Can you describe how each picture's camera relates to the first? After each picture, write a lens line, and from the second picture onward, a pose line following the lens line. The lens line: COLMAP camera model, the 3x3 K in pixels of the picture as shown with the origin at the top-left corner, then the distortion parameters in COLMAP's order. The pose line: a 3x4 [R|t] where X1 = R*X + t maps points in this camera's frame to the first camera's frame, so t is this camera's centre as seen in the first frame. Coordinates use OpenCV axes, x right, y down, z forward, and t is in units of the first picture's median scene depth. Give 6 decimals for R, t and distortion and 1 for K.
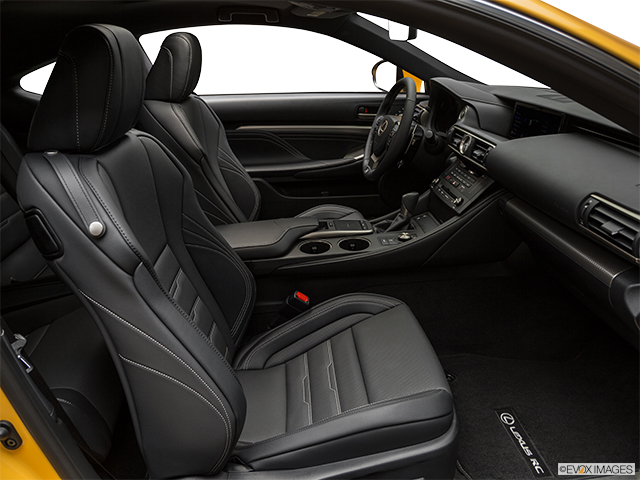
lens RADIAL K [[483.0, 0, 319.4], [0, 483.0, 238.4], [0, 0, 1]] dist [-0.128458, 0.050710]
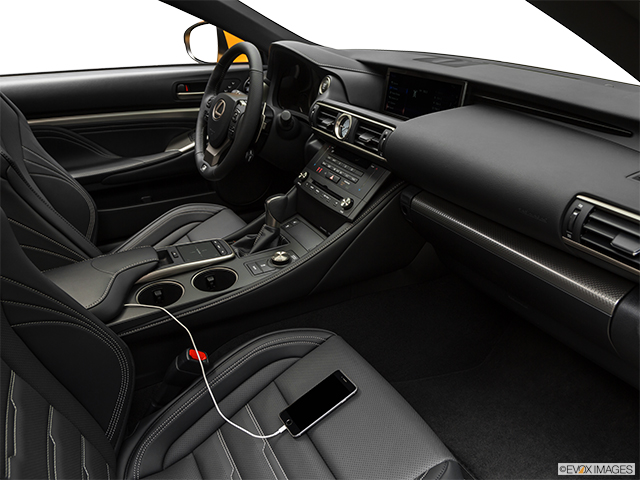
lens RADIAL K [[483.0, 0, 319.6], [0, 483.0, 243.3], [0, 0, 1]] dist [-0.128458, 0.050710]
pose [[0.916327, -0.156303, 0.368666, -0.038508], [0.132150, 0.987131, 0.090051, -0.081078], [-0.377996, -0.033797, 0.925190, 0.274065]]
